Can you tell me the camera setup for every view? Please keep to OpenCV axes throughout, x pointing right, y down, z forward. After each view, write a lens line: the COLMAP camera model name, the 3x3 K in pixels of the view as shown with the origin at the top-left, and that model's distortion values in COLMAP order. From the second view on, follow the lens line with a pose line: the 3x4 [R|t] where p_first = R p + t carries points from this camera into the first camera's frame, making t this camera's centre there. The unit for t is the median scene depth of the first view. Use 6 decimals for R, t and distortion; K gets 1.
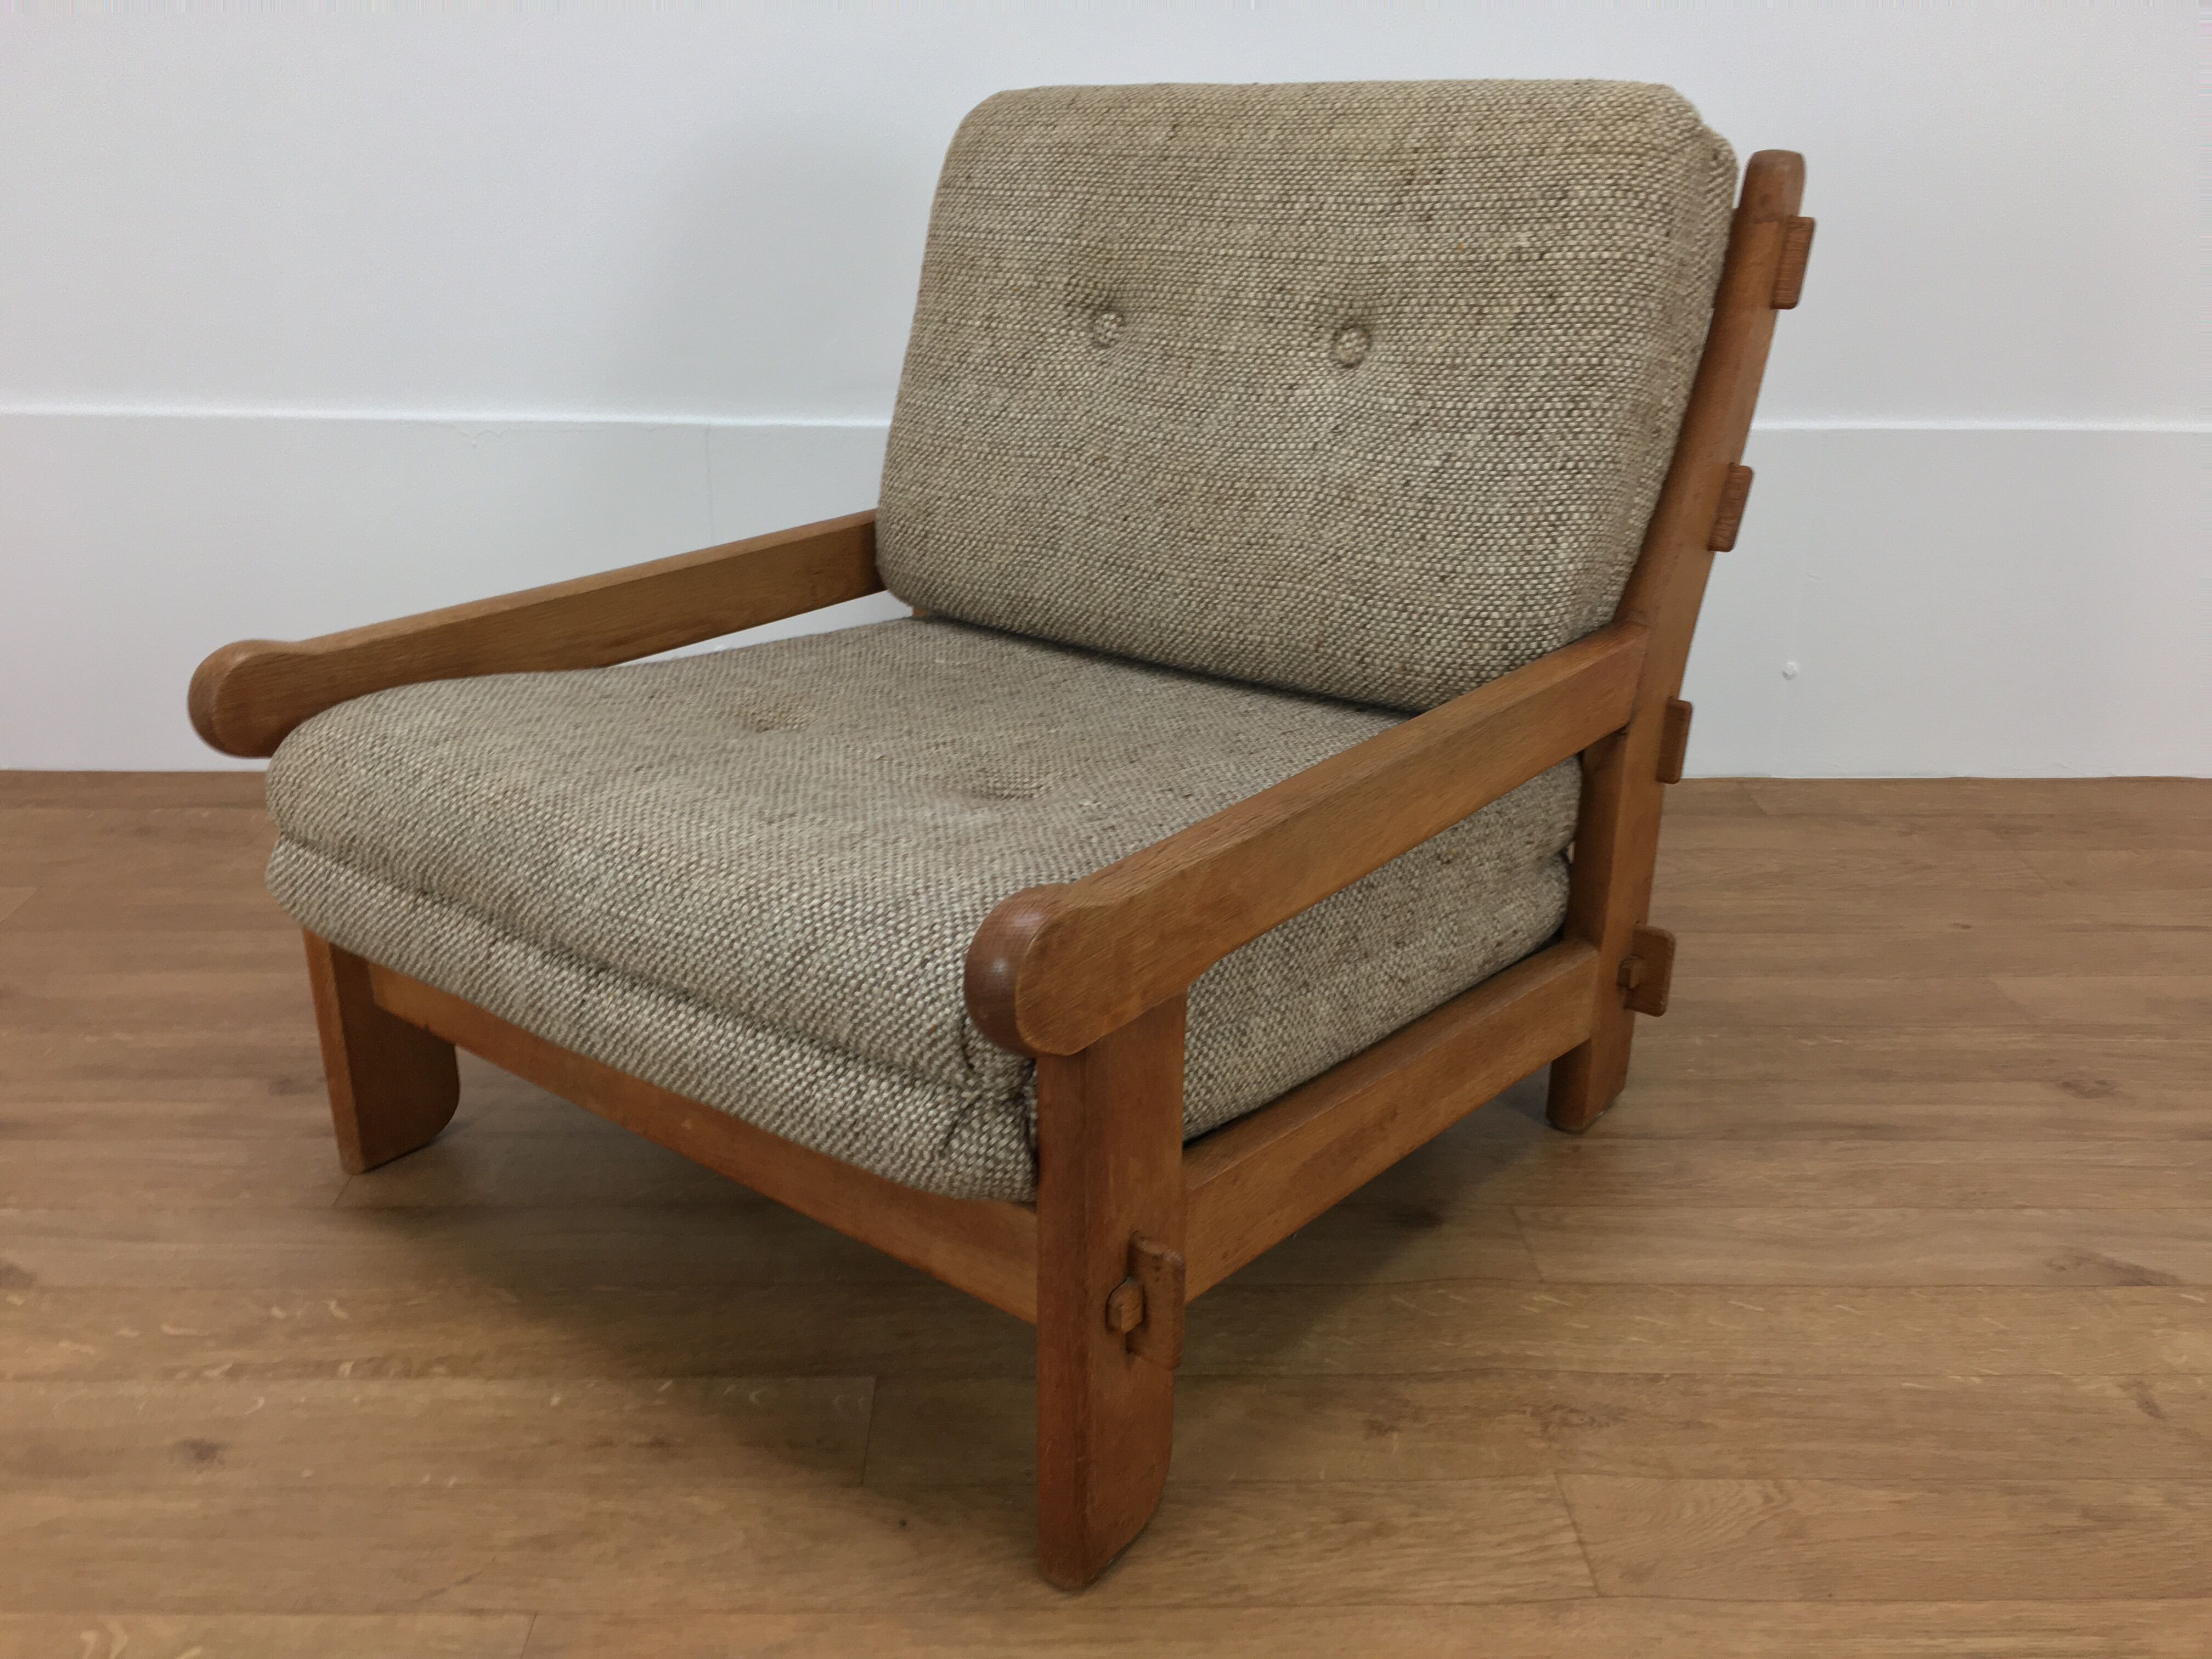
lens RADIAL K [[1919.0, 0, 1096.9], [0, 1919.0, 820.1], [0, 0, 1]] dist [0.073390, -0.121922]
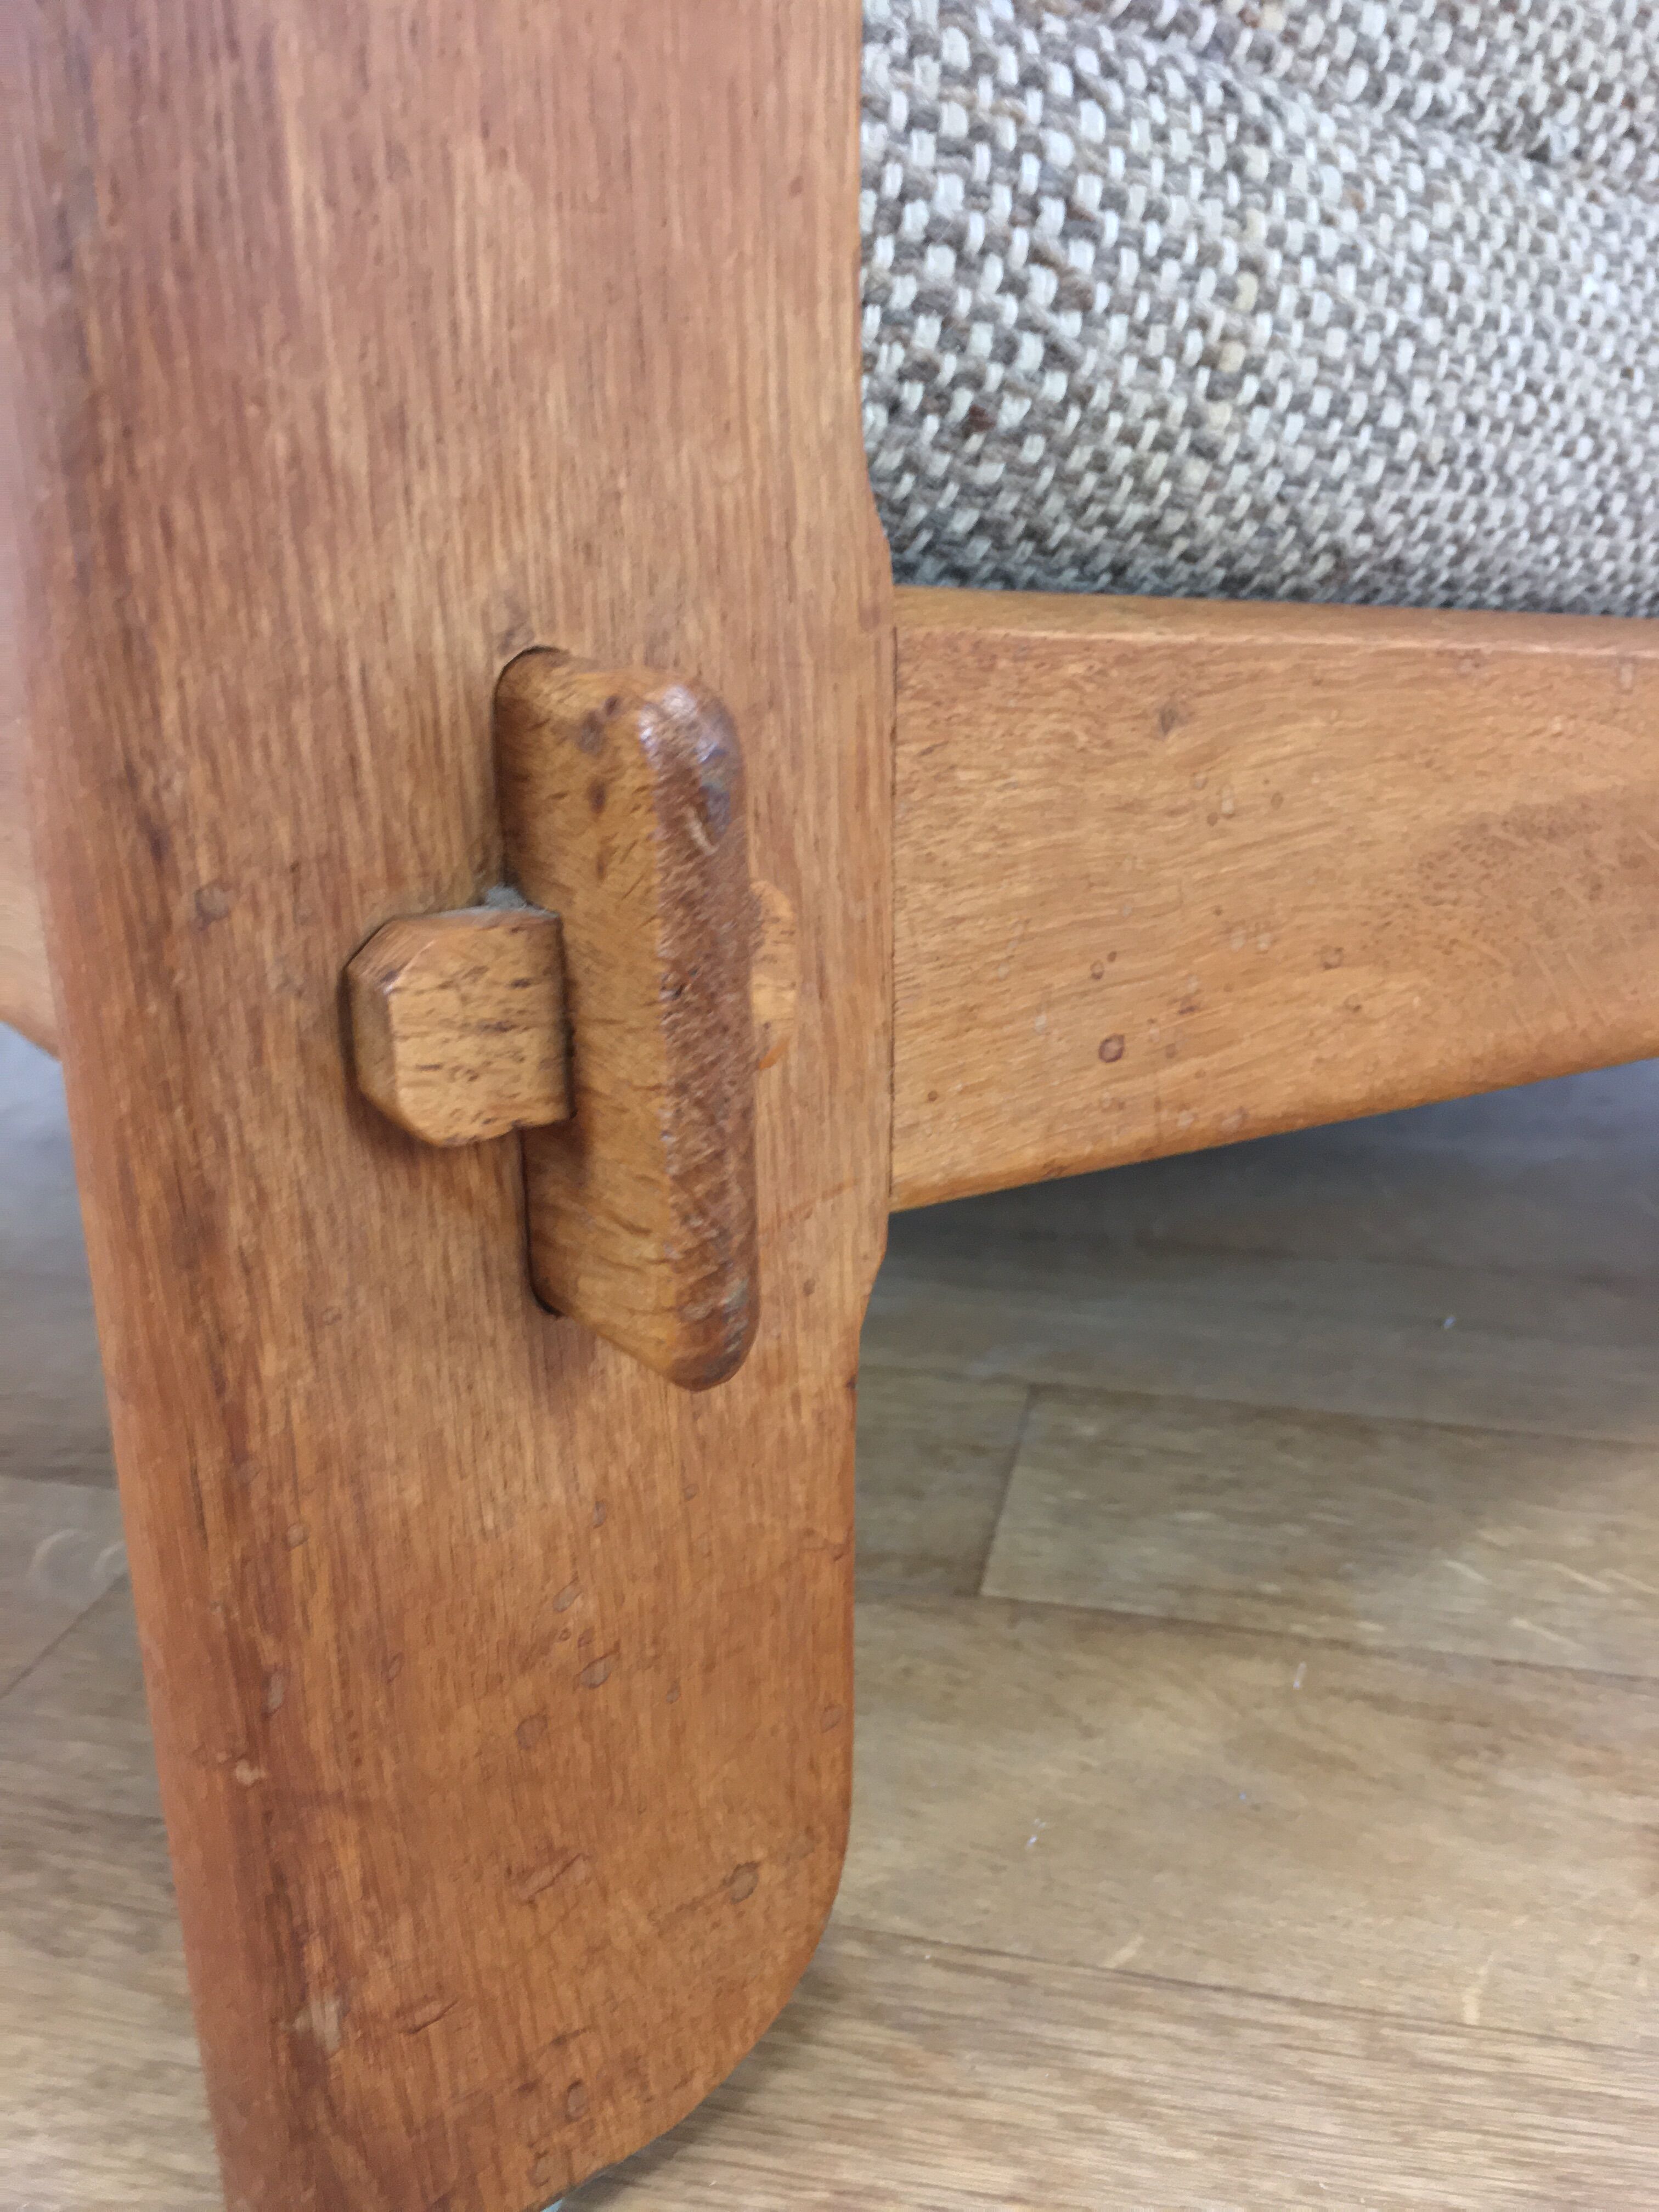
lens RADIAL K [[1919.0, 0, 844.0], [0, 1919.0, 1118.7], [0, 0, 1]] dist [0.073390, -0.121922]
pose [[0.970618, 0.068817, -0.230574, 0.081631], [-0.076627, 0.996744, -0.025079, 0.219442], [0.228098, 0.042011, 0.972731, 0.680148]]
